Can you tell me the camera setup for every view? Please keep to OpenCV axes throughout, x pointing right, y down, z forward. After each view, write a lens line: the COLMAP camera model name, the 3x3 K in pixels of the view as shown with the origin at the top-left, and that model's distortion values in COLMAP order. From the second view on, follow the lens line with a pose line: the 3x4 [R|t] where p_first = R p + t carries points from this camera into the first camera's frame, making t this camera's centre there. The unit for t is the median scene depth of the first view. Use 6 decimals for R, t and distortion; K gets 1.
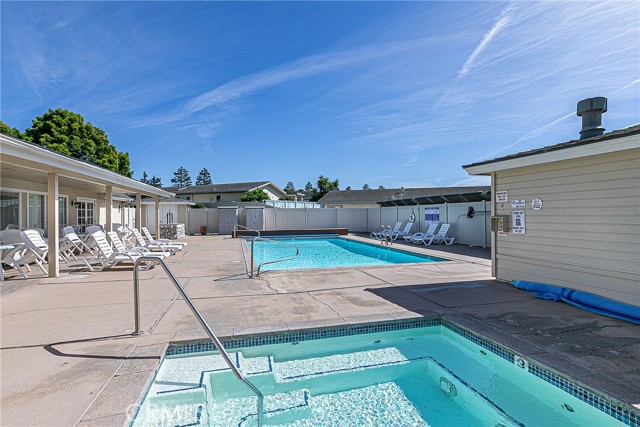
lens RADIAL K [[334.1, 0, 320.4], [0, 334.1, 213.9], [0, 0, 1]] dist [-0.000357, -0.000180]
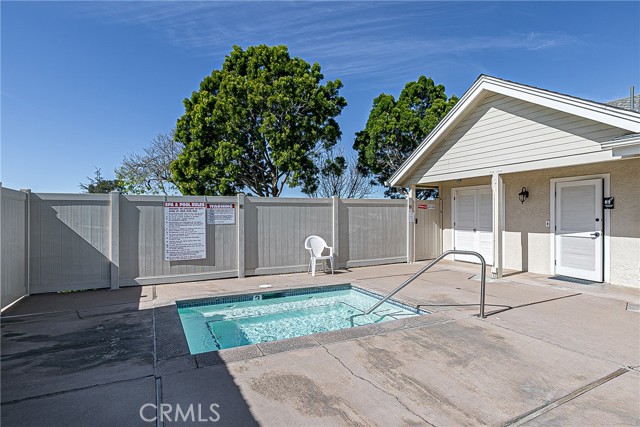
lens RADIAL K [[336.2, 0, 321.0], [0, 336.2, 215.4], [0, 0, 1]] dist [-0.007628, -0.000827]
pose [[-0.977699, 0.009339, -0.209805, 0.233956], [0.010743, 0.999927, -0.005550, -0.003320], [0.209738, -0.007680, -0.977727, 1.824422]]
